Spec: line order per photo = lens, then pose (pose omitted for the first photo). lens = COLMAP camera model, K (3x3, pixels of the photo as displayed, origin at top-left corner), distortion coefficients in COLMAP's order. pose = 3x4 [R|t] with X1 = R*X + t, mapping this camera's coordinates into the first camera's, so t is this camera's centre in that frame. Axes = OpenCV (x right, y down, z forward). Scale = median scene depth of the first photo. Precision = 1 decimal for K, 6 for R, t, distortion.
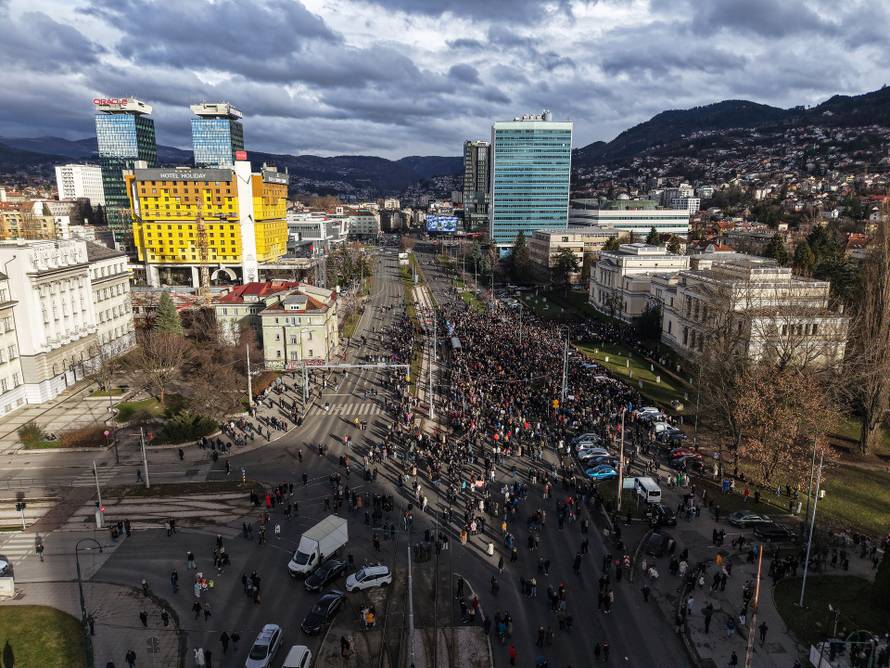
lens RADIAL K [[592.6, 0, 442.9], [0, 592.6, 337.8], [0, 0, 1]] dist [0.047654, -0.061657]
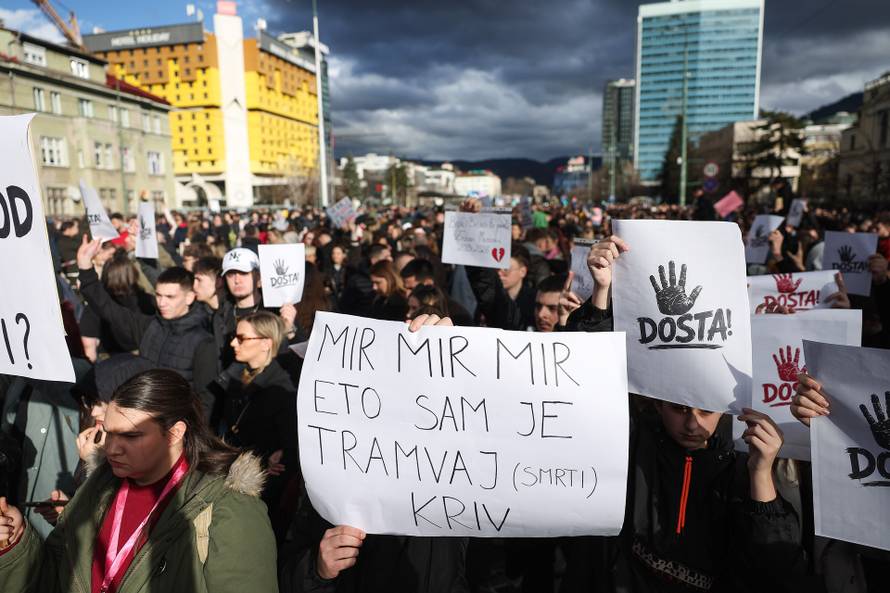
lens RADIAL K [[608.2, 0, 438.5], [0, 608.2, 298.4], [0, 0, 1]] dist [0.005707, -0.001190]
pose [[0.969848, 0.016444, -0.243157, 0.056936], [-0.034020, 0.997087, -0.068260, 0.051062], [0.241326, 0.074474, 0.967582, 0.425421]]
